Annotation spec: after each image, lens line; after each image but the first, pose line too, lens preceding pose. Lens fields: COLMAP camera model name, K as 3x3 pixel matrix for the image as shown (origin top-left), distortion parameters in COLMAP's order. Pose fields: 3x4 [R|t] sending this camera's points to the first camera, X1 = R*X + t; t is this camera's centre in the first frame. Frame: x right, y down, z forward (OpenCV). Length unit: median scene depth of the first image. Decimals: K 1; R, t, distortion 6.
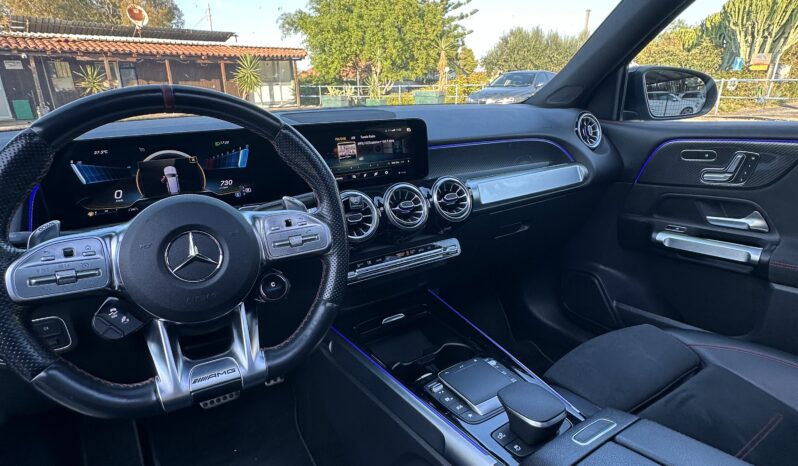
lens RADIAL K [[431.9, 0, 402.5], [0, 431.9, 230.7], [0, 0, 1]] dist [-0.002300, 0.000235]
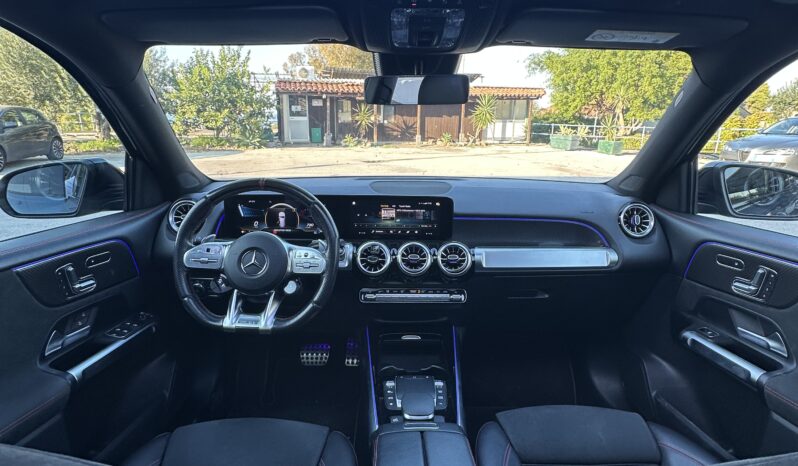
lens RADIAL K [[431.9, 0, 396.0], [0, 431.9, 227.8], [0, 0, 1]] dist [-0.002300, 0.000235]
pose [[0.857314, 0.150386, -0.492337, 0.037105], [-0.188955, 0.981551, -0.029212, -0.005851], [0.478861, 0.118074, 0.869914, -0.016274]]
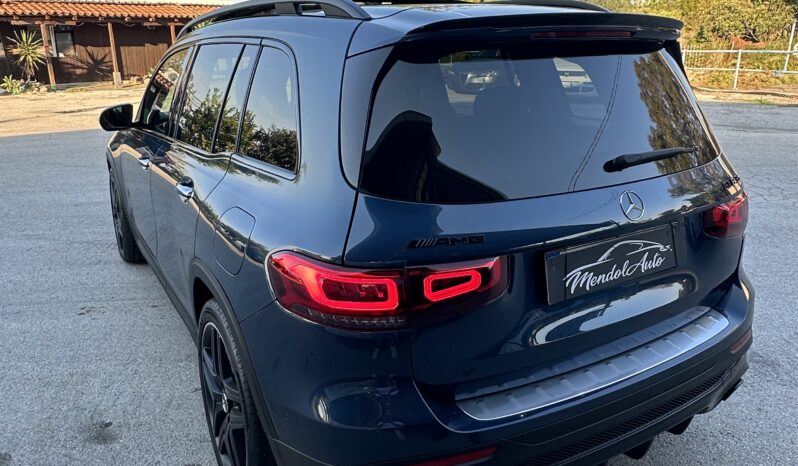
lens RADIAL K [[607.5, 0, 399.9], [0, 607.5, 219.8], [0, 0, 1]] dist [-0.001586, 0.021458]
pose [[0.999897, 0.007498, -0.012214, 0.063649], [-0.007963, 0.999227, -0.038495, 0.048813], [0.011916, 0.038588, 0.999184, -0.233466]]
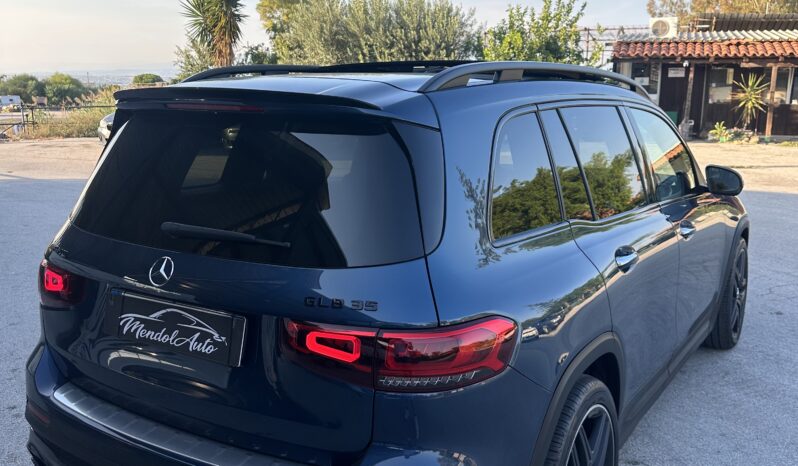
lens RADIAL K [[757.4, 0, 406.5], [0, 757.4, 231.2], [0, 0, 1]] dist [0.065441, 0.000000]
pose [[0.460631, 0.190404, -0.866929, 0.258377], [-0.302039, 0.952055, 0.048615, 0.011475], [0.834620, 0.239453, 0.496056, -0.153626]]
